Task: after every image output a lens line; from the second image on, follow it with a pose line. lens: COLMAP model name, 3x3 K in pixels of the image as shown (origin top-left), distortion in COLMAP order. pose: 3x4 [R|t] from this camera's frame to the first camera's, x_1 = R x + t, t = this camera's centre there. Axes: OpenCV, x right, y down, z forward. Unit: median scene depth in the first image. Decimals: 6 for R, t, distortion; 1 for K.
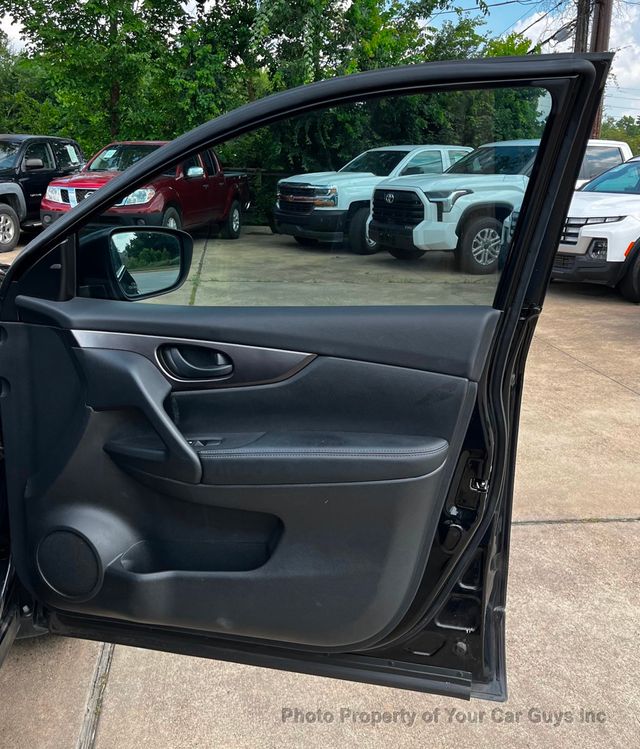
lens RADIAL K [[721.4, 0, 319.0], [0, 721.4, 329.6], [0, 0, 1]] dist [0.019702, -0.019649]
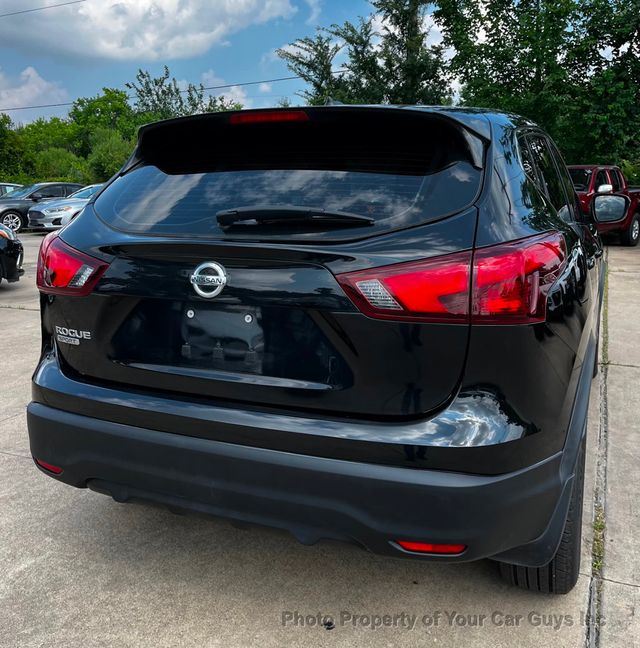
lens RADIAL K [[659.7, 0, 317.1], [0, 659.7, 312.7], [0, 0, 1]] dist [0.020398, -0.009851]
pose [[0.857428, 0.064420, -0.510555, -0.002576], [-0.084923, 0.996244, -0.016918, 0.040764], [0.507548, 0.057864, 0.859679, -0.158079]]
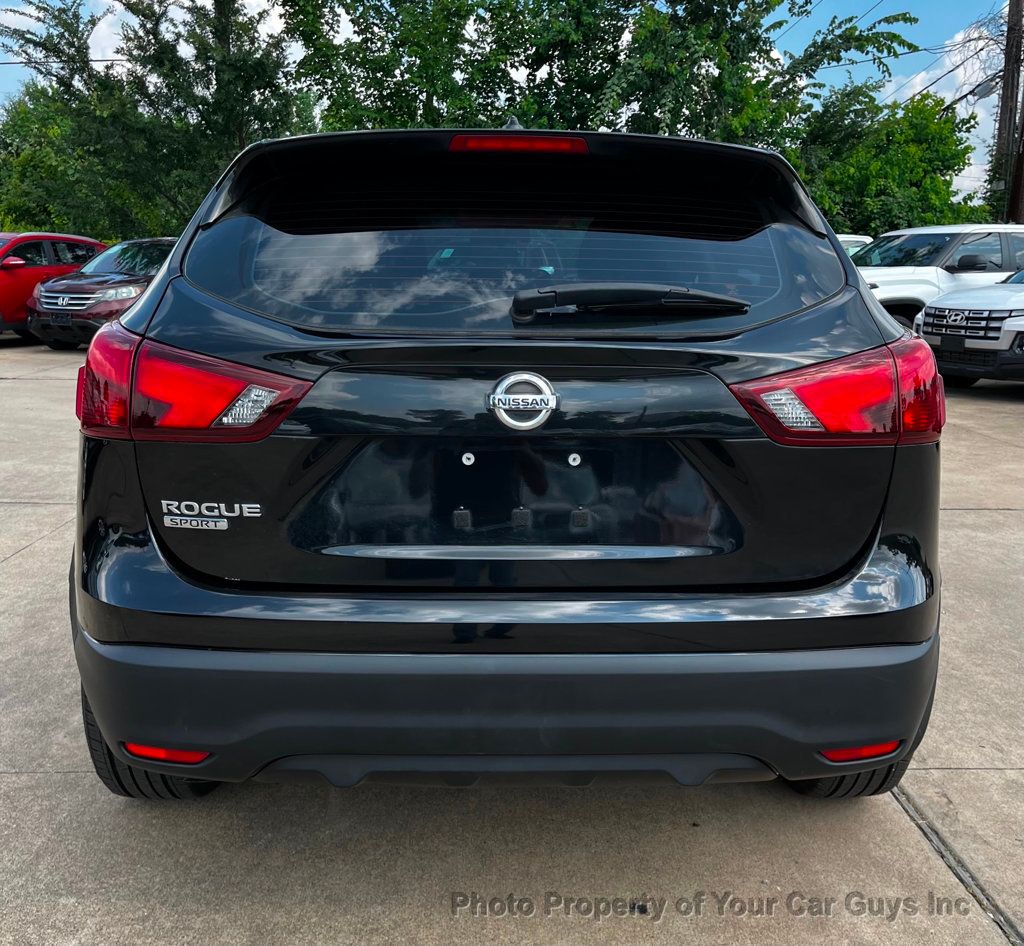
lens RADIAL K [[1020.7, 0, 533.2], [0, 1020.7, 479.8], [0, 0, 1]] dist [0.021601, -0.002525]
pose [[0.995863, 0.005699, -0.090685, -0.057987], [-0.007294, 0.999824, -0.017260, 0.044605], [0.090571, 0.017850, 0.995730, -0.177061]]
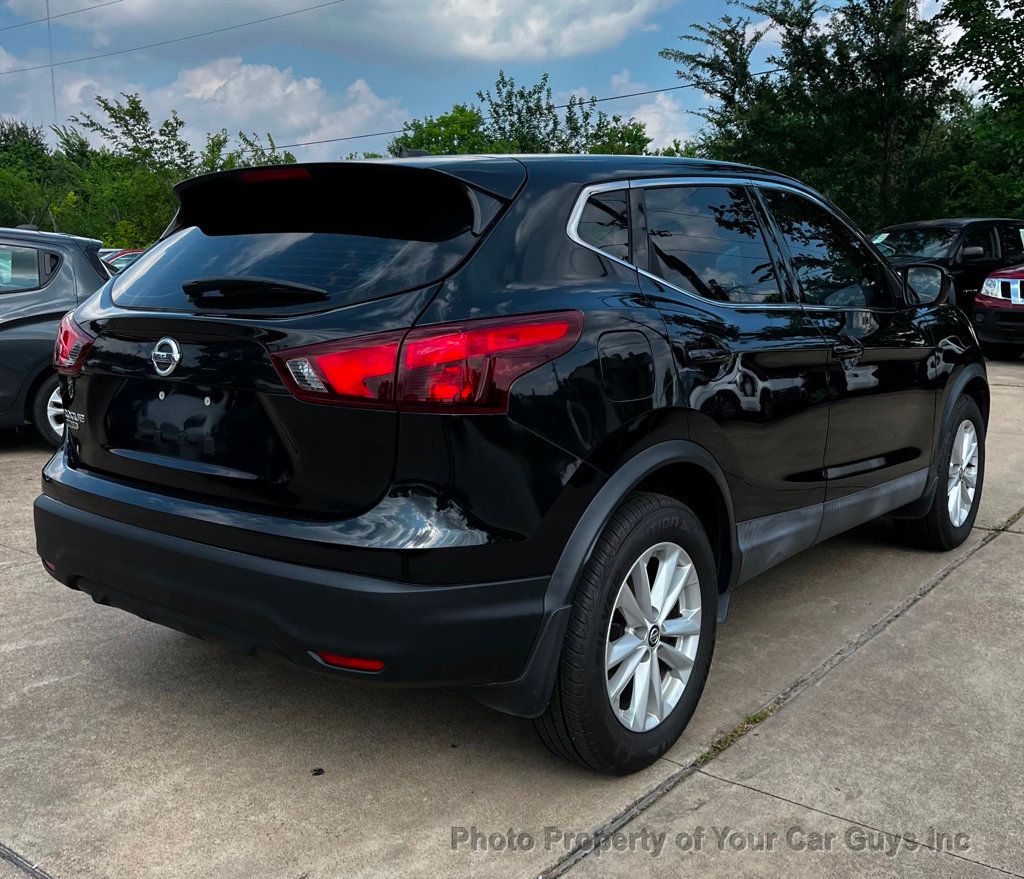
lens RADIAL K [[1041.7, 0, 508.1], [0, 1041.7, 437.7], [0, 0, 1]] dist [0.019728, -0.000211]
pose [[0.706150, 0.090498, -0.702255, 0.067220], [-0.130943, 0.991382, -0.003912, 0.040966], [0.695850, 0.094718, 0.711914, -0.149626]]
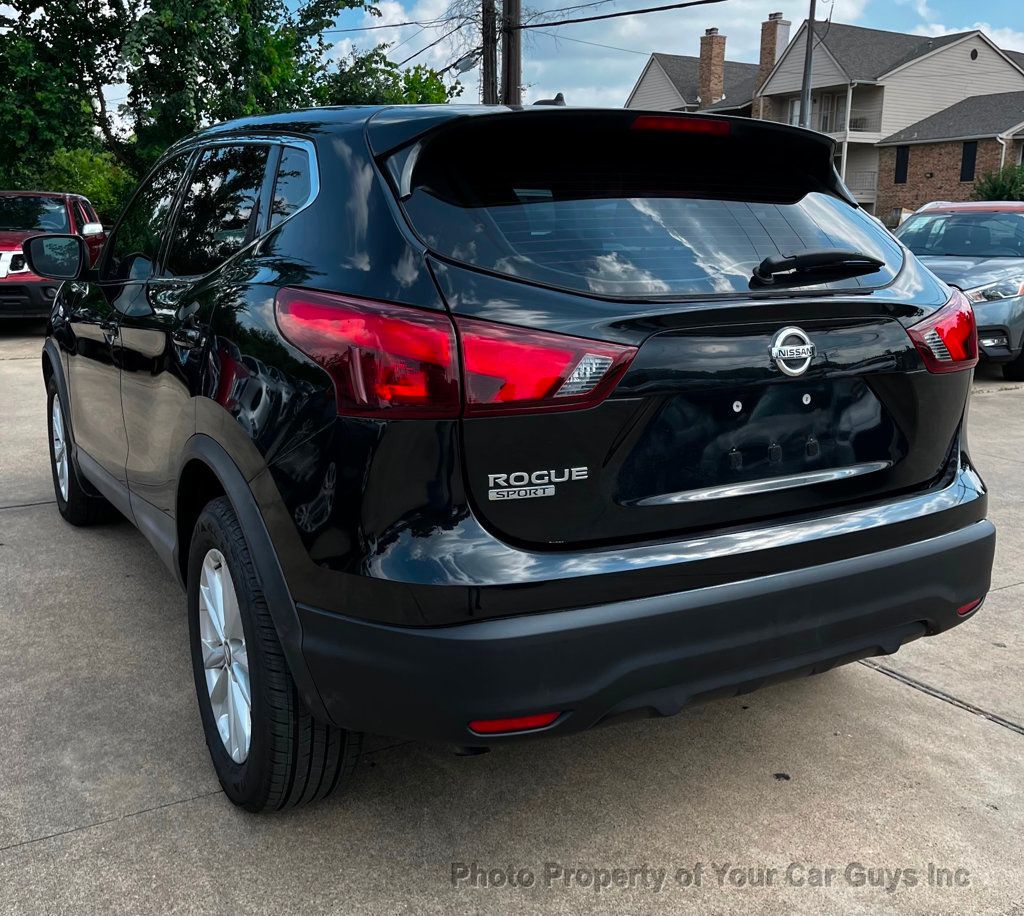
lens RADIAL K [[1006.3, 0, 512.0], [0, 1006.3, 458.0], [0, 0, 1]] dist [0.068523, -0.098574]
pose [[0.924212, -0.103742, 0.367517, -0.138552], [0.101285, 0.994517, 0.026026, 0.041123], [-0.368202, 0.013170, 0.929652, -0.173351]]
